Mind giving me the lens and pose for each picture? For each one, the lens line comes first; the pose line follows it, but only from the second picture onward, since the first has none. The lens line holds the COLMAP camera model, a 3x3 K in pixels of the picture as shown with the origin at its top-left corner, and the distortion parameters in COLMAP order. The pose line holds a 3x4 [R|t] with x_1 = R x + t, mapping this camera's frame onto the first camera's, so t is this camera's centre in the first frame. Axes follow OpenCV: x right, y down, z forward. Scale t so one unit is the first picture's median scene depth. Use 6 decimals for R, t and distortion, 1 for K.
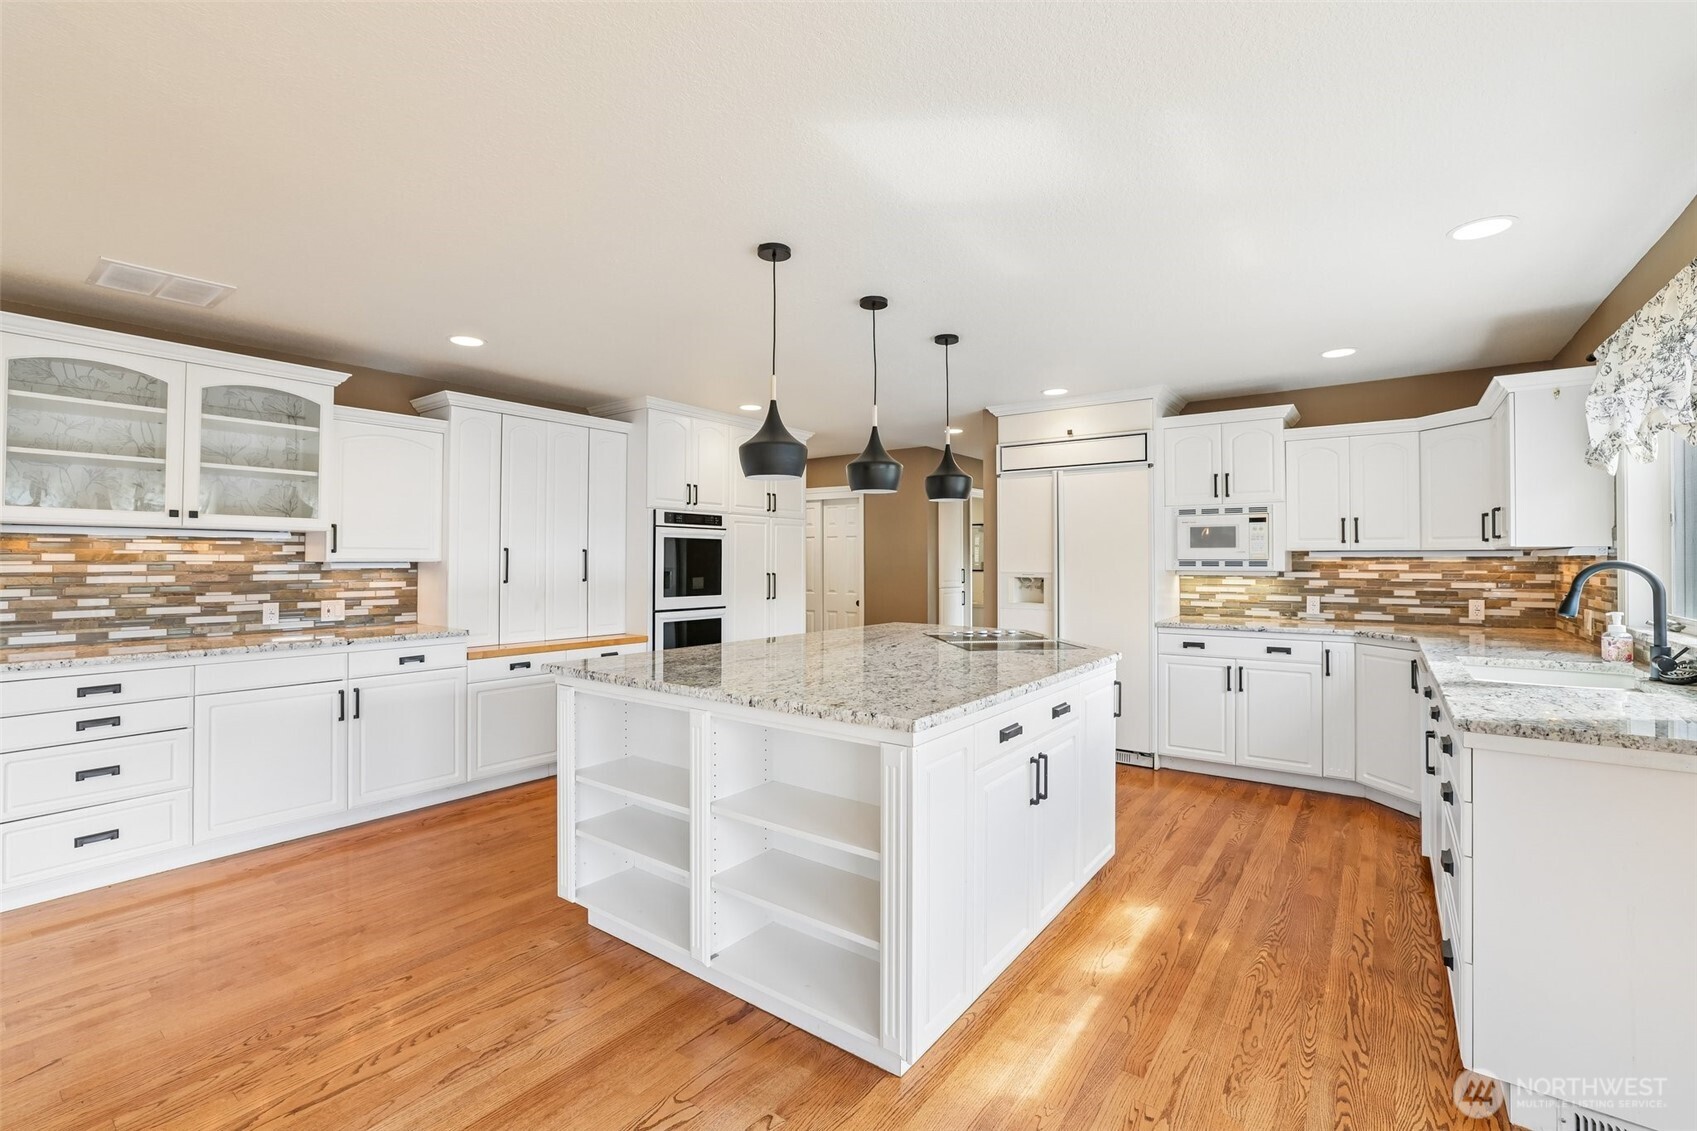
lens RADIAL K [[735.7, 0, 839.8], [0, 735.7, 555.5], [0, 0, 1]] dist [-0.049937, 0.019988]
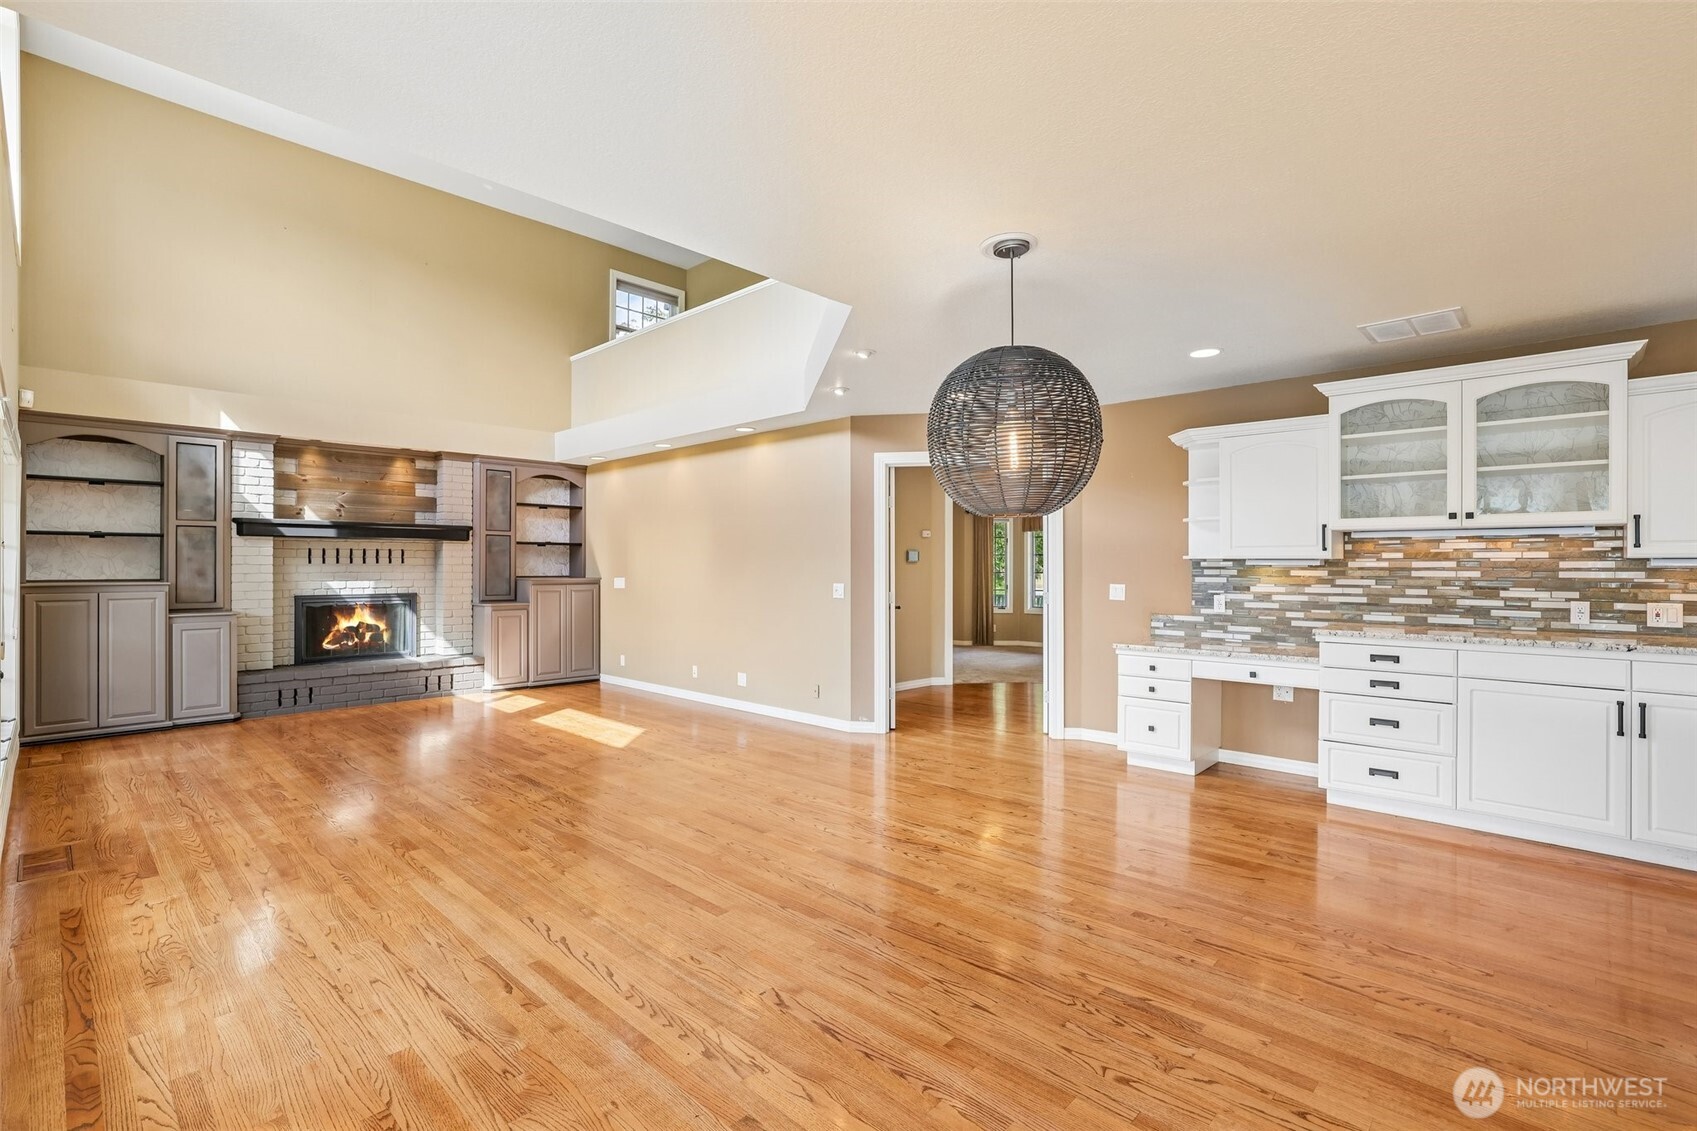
lens RADIAL K [[772.4, 0, 848.5], [0, 772.4, 565.5], [0, 0, 1]] dist [-0.022360, 0.000158]
pose [[-0.111044, 0.001070, -0.993815, 0.291160], [0.007694, 0.999970, 0.000217, 0.009622], [0.993786, -0.007623, -0.111049, 0.133375]]
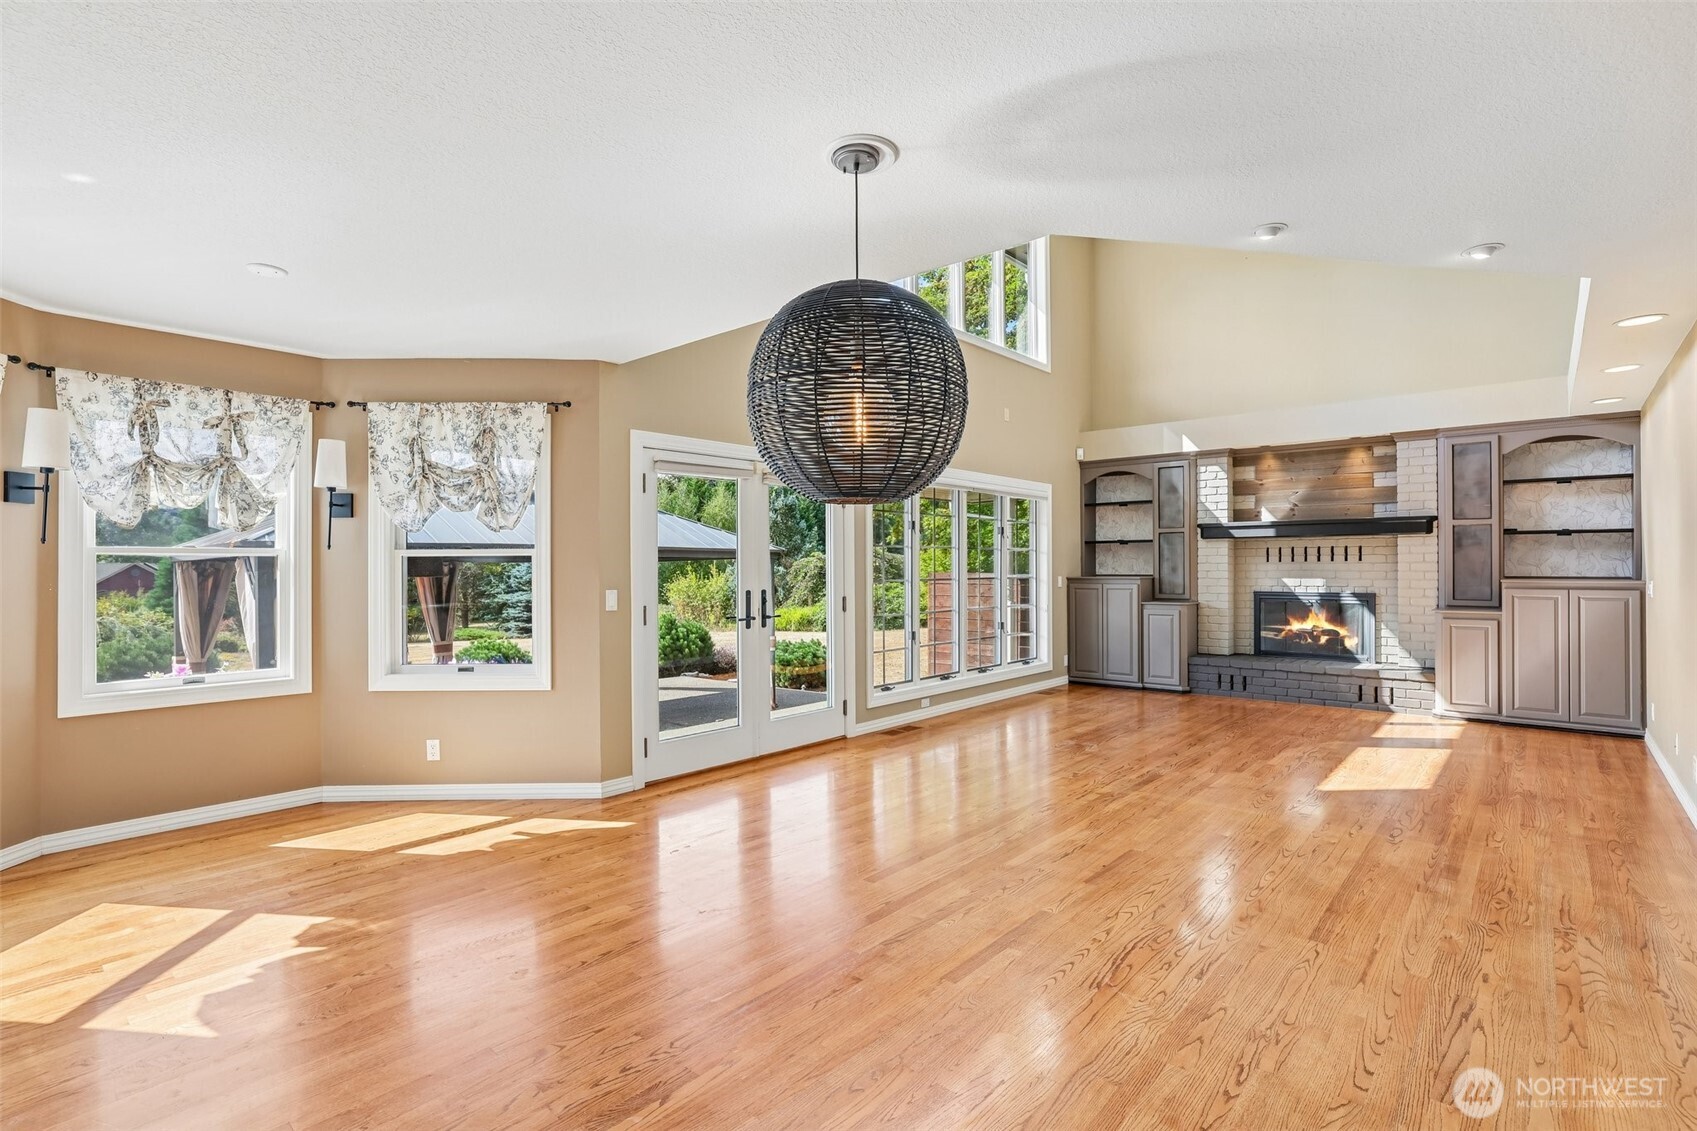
lens RADIAL K [[809.8, 0, 844.4], [0, 809.8, 566.3], [0, 0, 1]] dist [-0.043502, 0.023621]
pose [[-0.997108, 0.005618, 0.075785, -0.408651], [0.005070, 0.999960, -0.007420, 0.015968], [-0.075824, -0.007014, -0.997097, 0.729330]]
